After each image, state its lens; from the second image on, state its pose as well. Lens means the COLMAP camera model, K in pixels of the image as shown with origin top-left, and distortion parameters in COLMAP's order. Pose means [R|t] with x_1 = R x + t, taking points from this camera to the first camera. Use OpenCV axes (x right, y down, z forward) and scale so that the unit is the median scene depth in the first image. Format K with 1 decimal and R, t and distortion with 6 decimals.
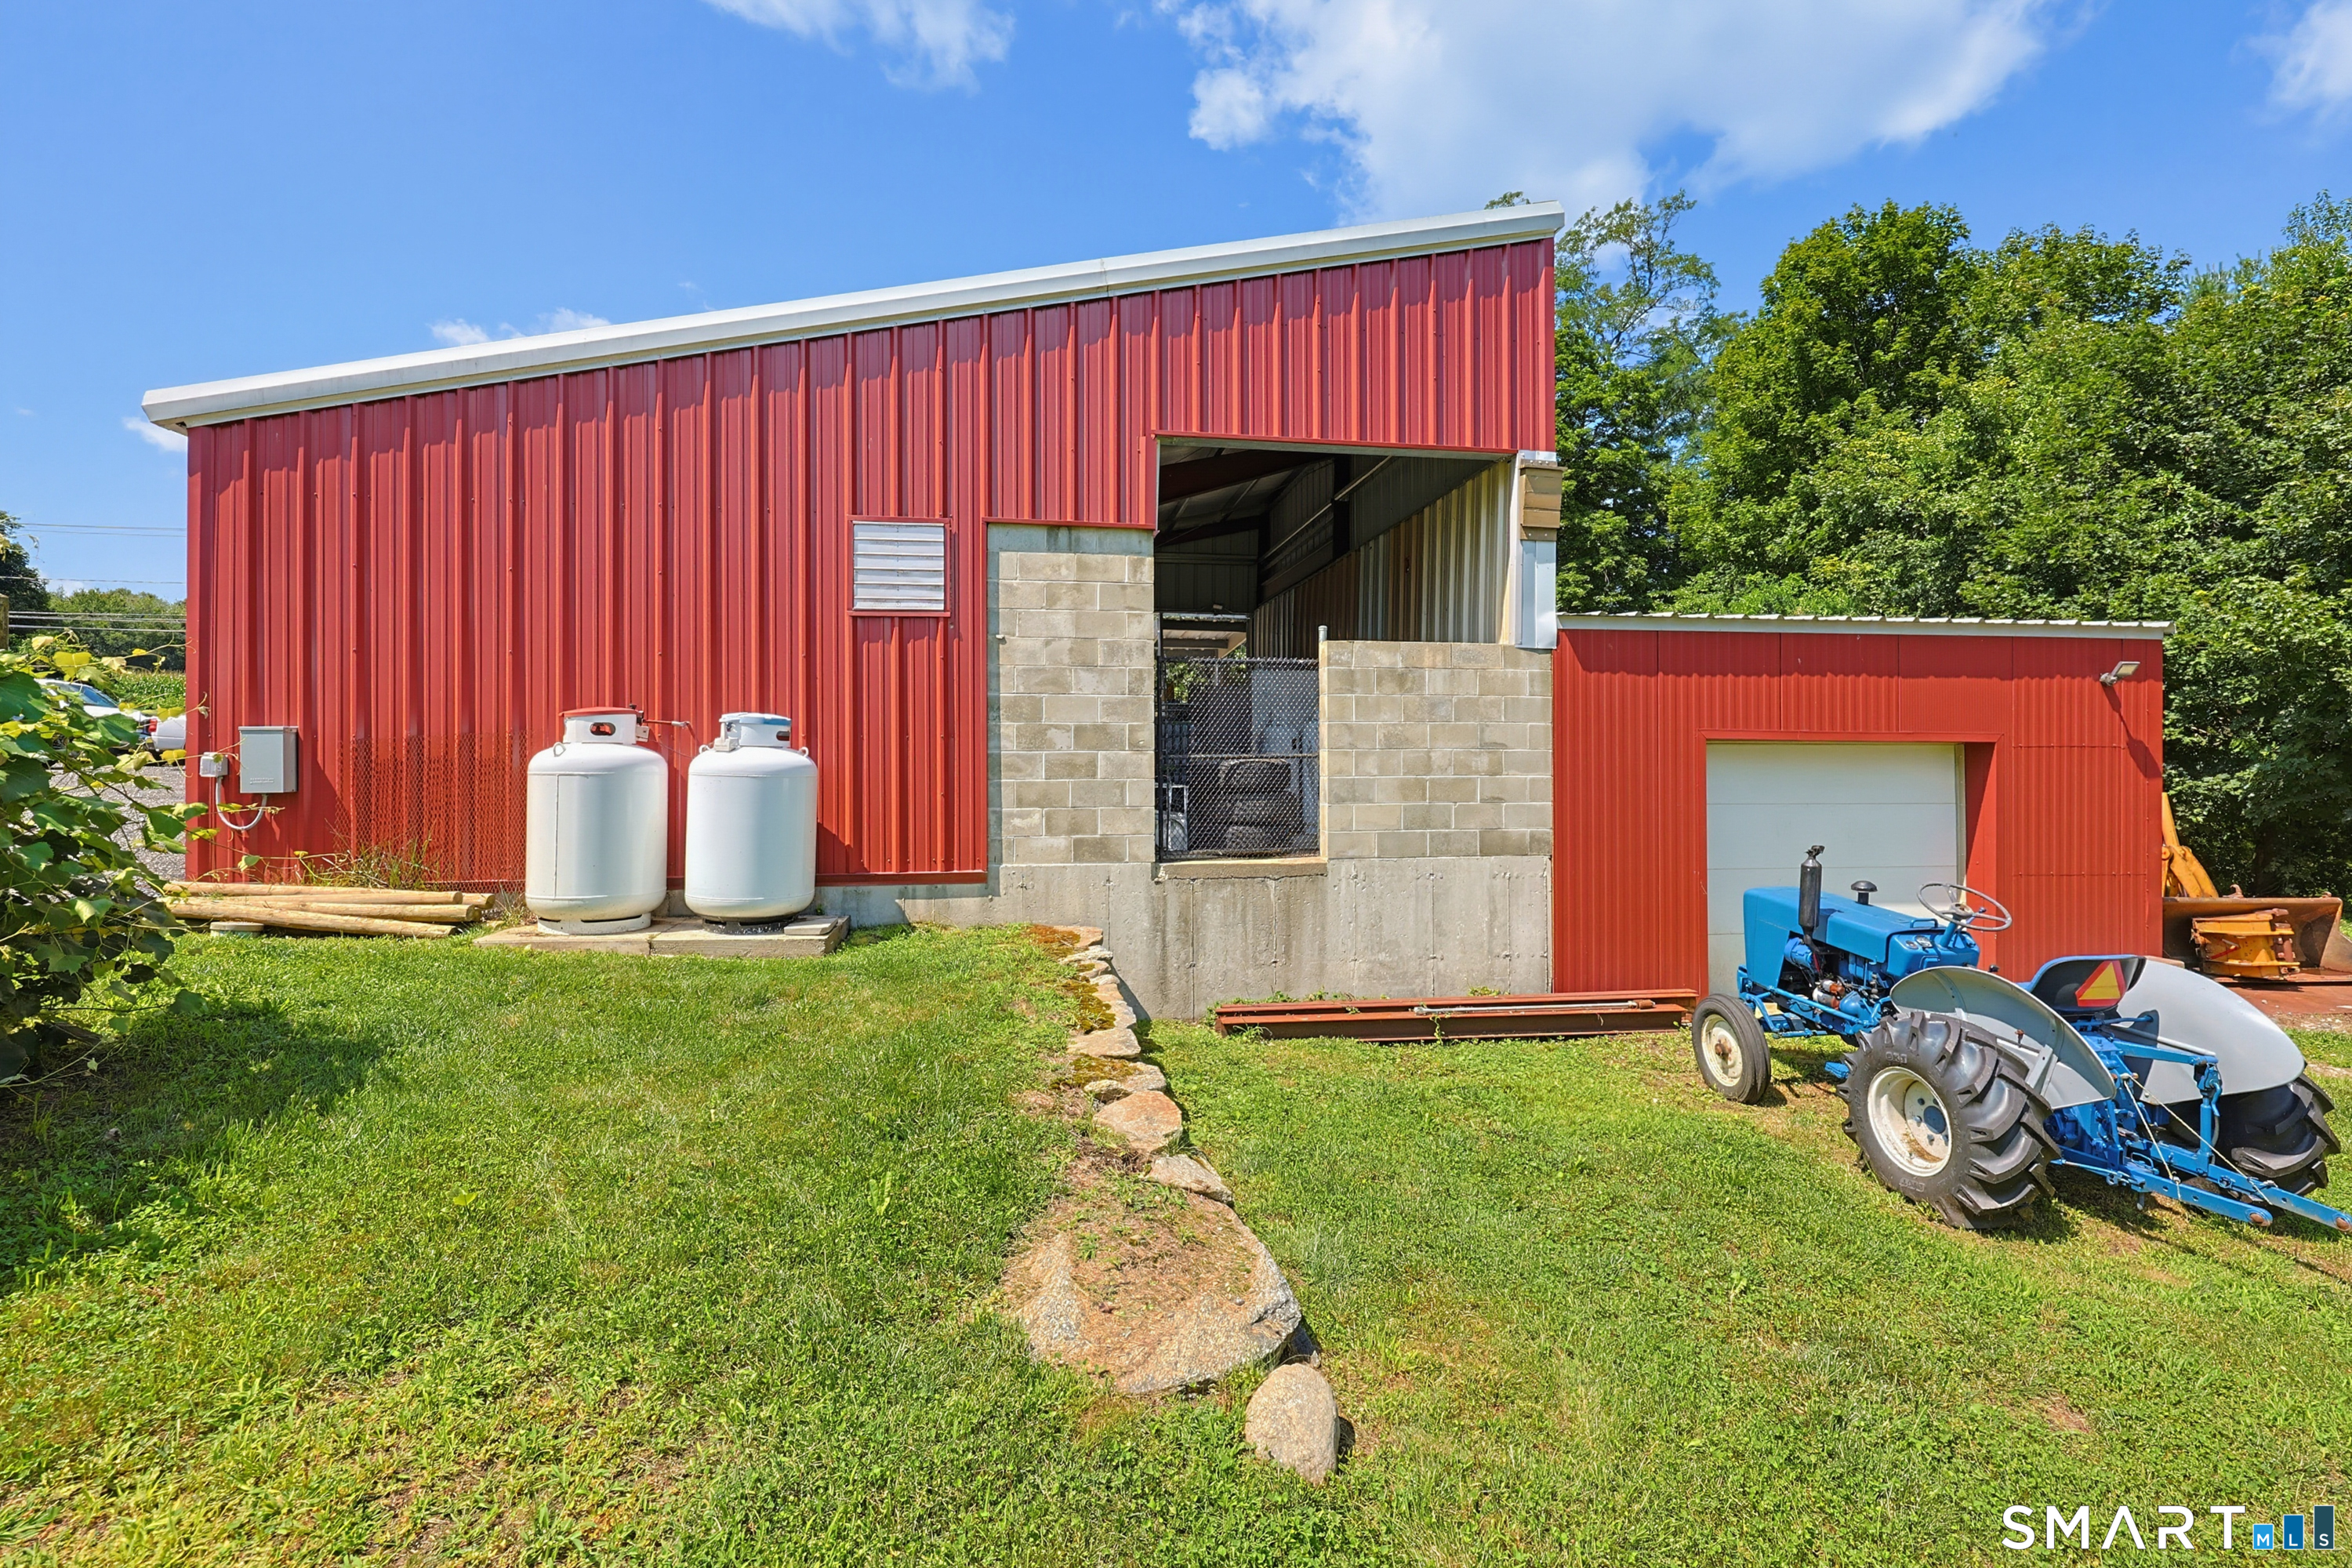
lens RADIAL K [[1011.3, 0, 1193.2], [0, 1011.3, 763.5], [0, 0, 1]] dist [0.004771, -0.002507]
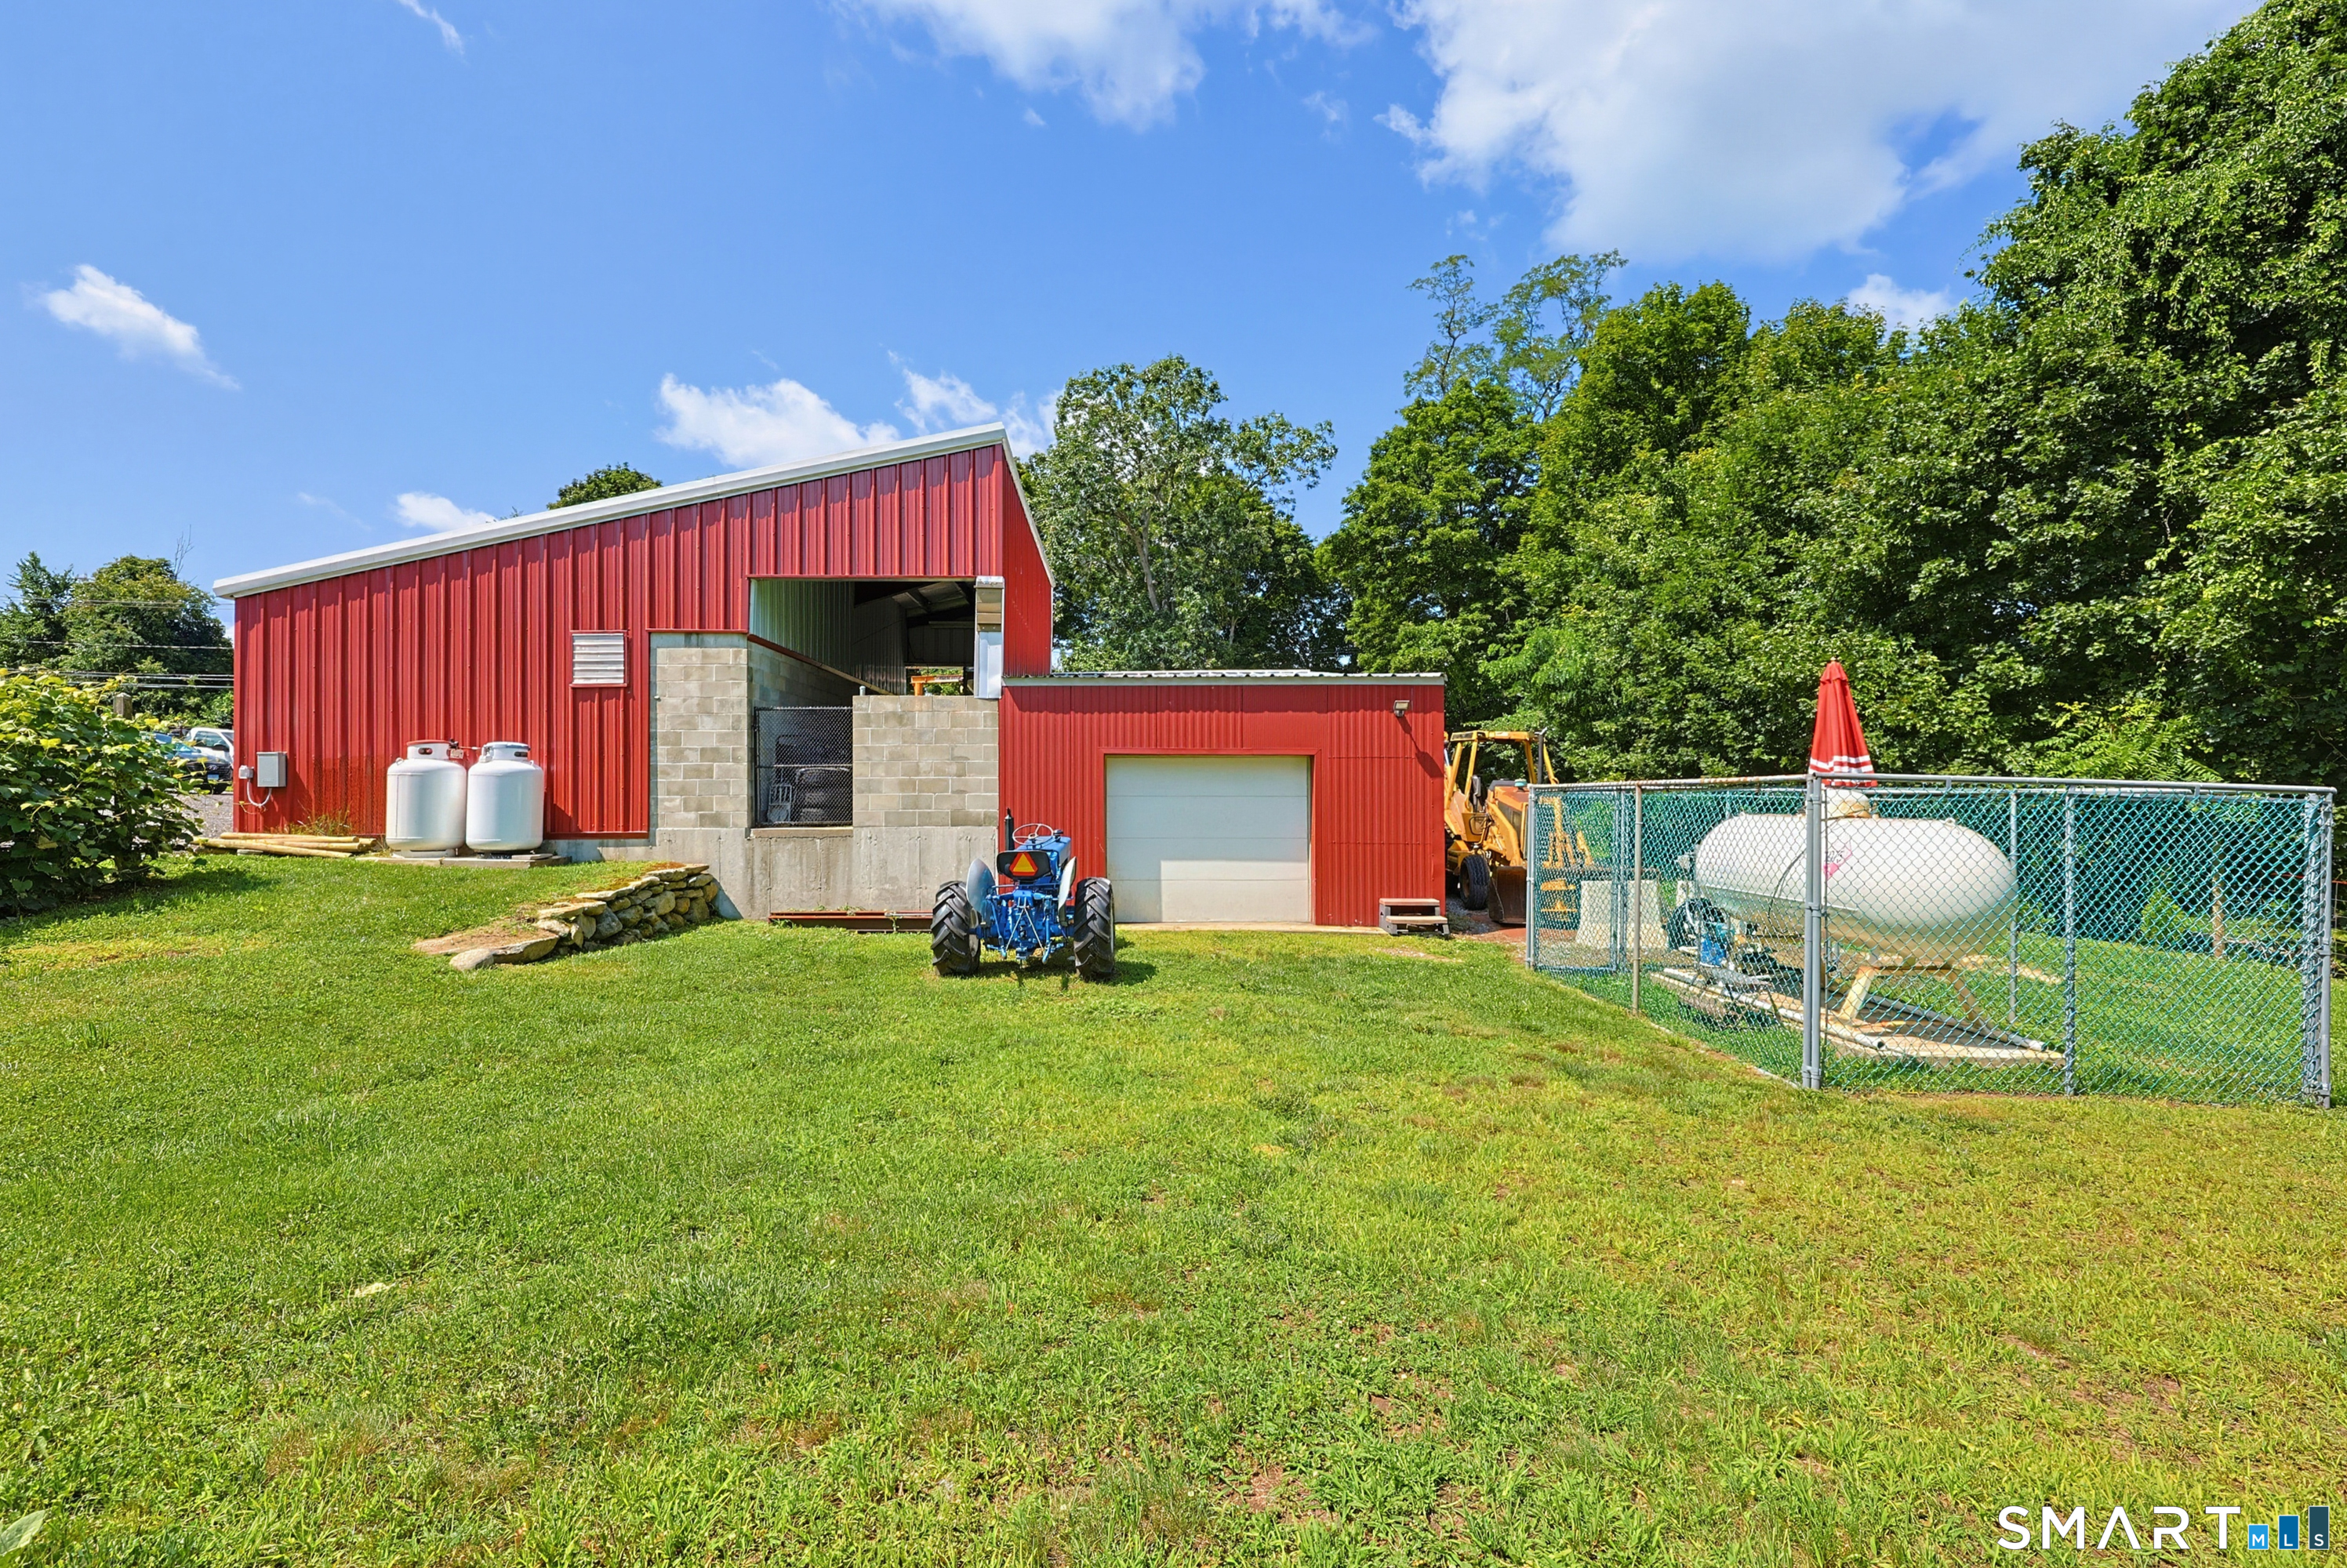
lens RADIAL K [[1009.0, 0, 1159.2], [0, 1009.0, 790.6], [0, 0, 1]] dist [0.004771, -0.002507]
pose [[0.992723, -0.004849, -0.120325, 0.868633], [0.004040, 0.999968, -0.006965, 0.050166], [0.120354, 0.006428, 0.992710, -0.616495]]
